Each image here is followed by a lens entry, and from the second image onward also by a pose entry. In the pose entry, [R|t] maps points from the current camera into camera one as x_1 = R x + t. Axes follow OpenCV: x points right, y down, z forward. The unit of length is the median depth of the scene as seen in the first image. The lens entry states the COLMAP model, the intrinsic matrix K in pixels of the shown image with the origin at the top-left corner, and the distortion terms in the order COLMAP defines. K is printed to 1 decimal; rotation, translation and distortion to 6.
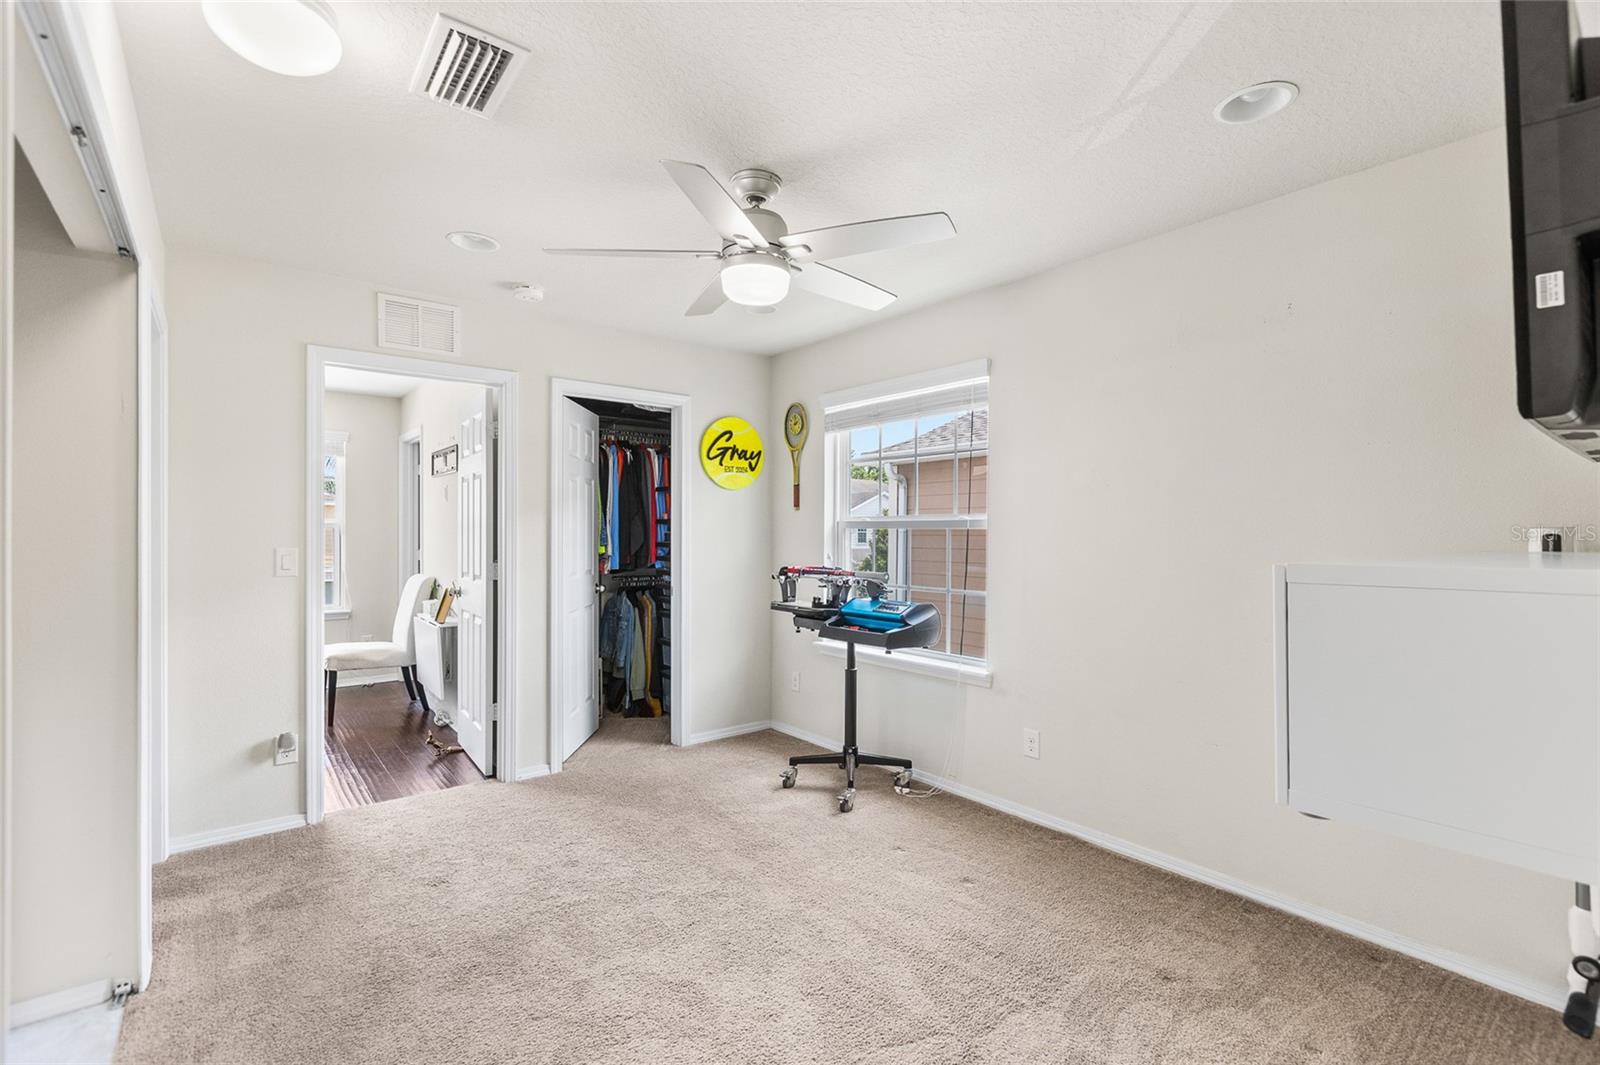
lens RADIAL K [[723.1, 0, 815.2], [0, 723.1, 535.0], [0, 0, 1]] dist [0.004516, -0.001931]
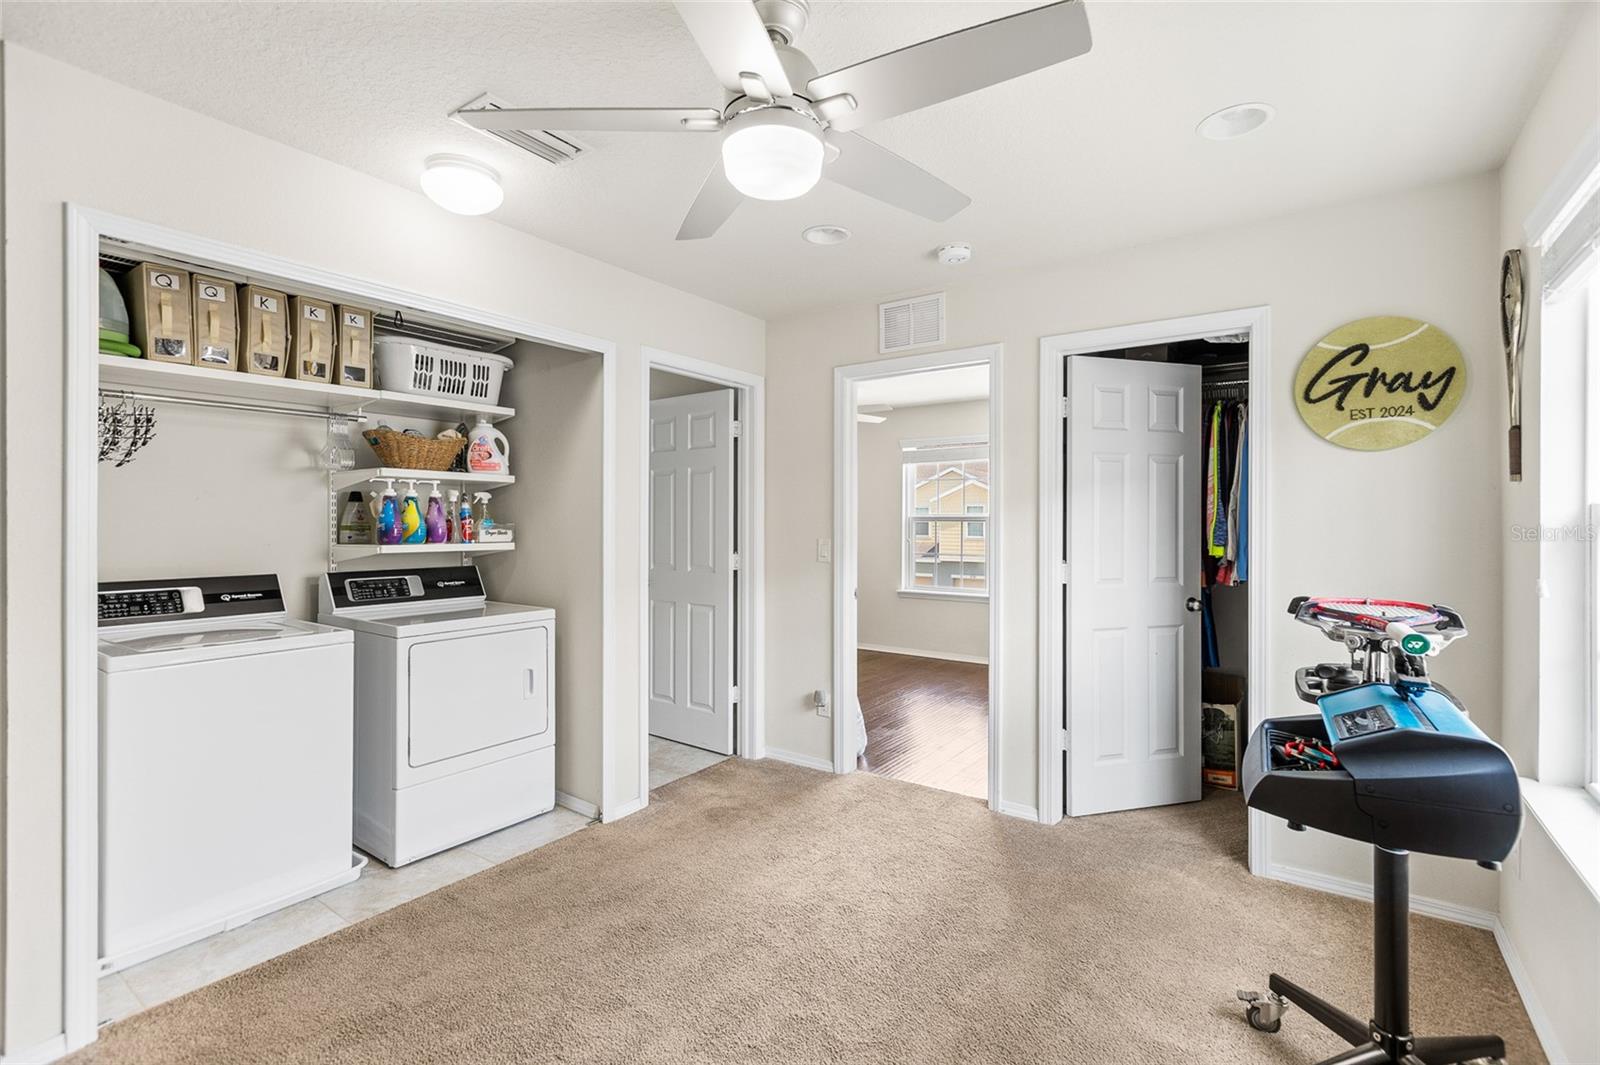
lens RADIAL K [[723.1, 0, 797.8], [0, 723.1, 521.1], [0, 0, 1]] dist [0.004516, -0.001931]
pose [[0.265331, -0.002384, -0.964154, 0.377370], [-0.005749, 0.999975, -0.004054, -0.005957], [0.964140, 0.006619, 0.265311, 0.554629]]
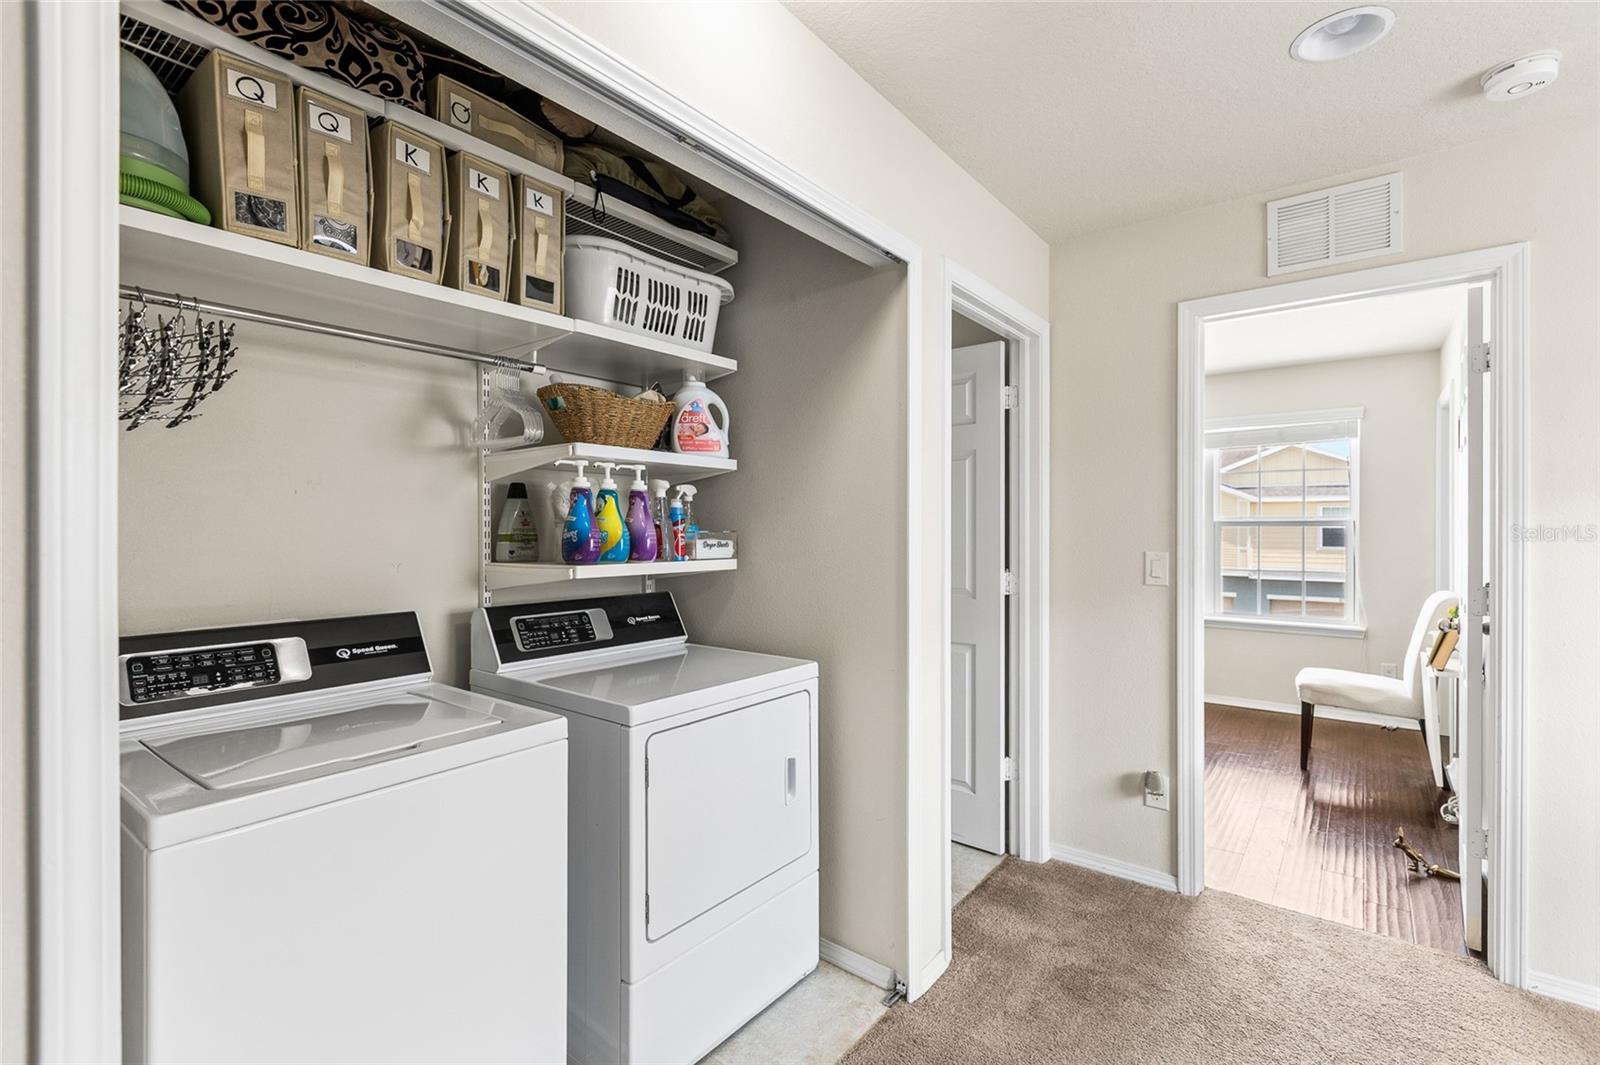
lens RADIAL K [[723.1, 0, 800.5], [0, 723.1, 528.6], [0, 0, 1]] dist [0.004516, -0.001931]
pose [[0.226017, 0.000193, -0.974123, -0.003347], [-0.003863, 0.999992, -0.000698, -0.005957], [0.974116, 0.003921, 0.226016, 0.355198]]
